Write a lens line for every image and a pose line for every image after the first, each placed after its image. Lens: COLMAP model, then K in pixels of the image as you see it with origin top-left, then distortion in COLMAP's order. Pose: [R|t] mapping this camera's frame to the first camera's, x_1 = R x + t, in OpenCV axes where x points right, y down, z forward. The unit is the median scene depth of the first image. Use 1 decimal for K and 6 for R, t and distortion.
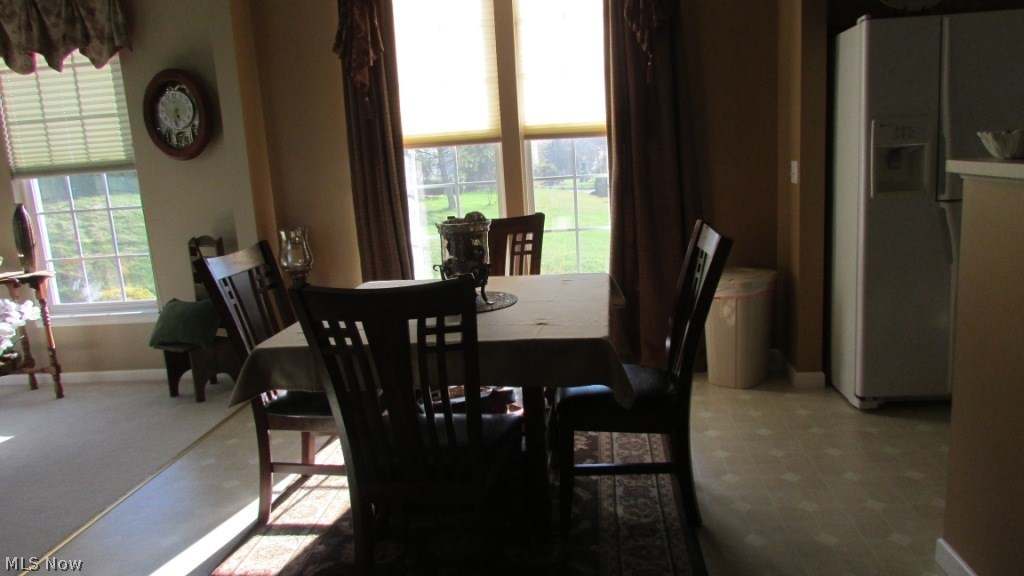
lens RADIAL K [[731.5, 0, 513.0], [0, 731.5, 288.3], [0, 0, 1]] dist [-0.011523, -0.003986]
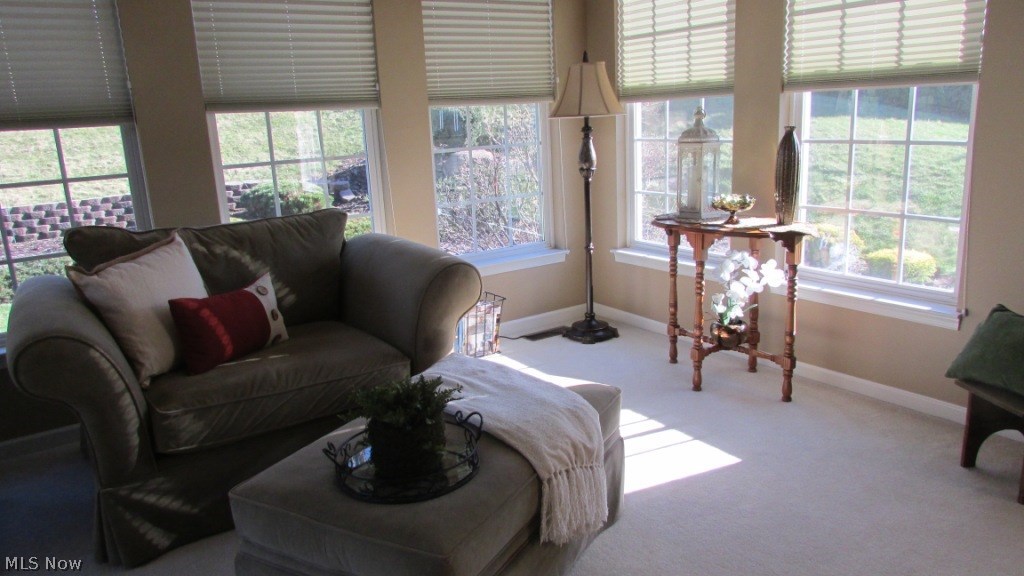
lens RADIAL K [[731.5, 0, 509.9], [0, 731.5, 290.1], [0, 0, 1]] dist [-0.011523, -0.003986]
pose [[0.658183, 0.220499, -0.719844, -0.303356], [-0.142422, 0.975351, 0.168542, -0.040309], [0.739264, -0.008410, 0.673364, 0.306362]]
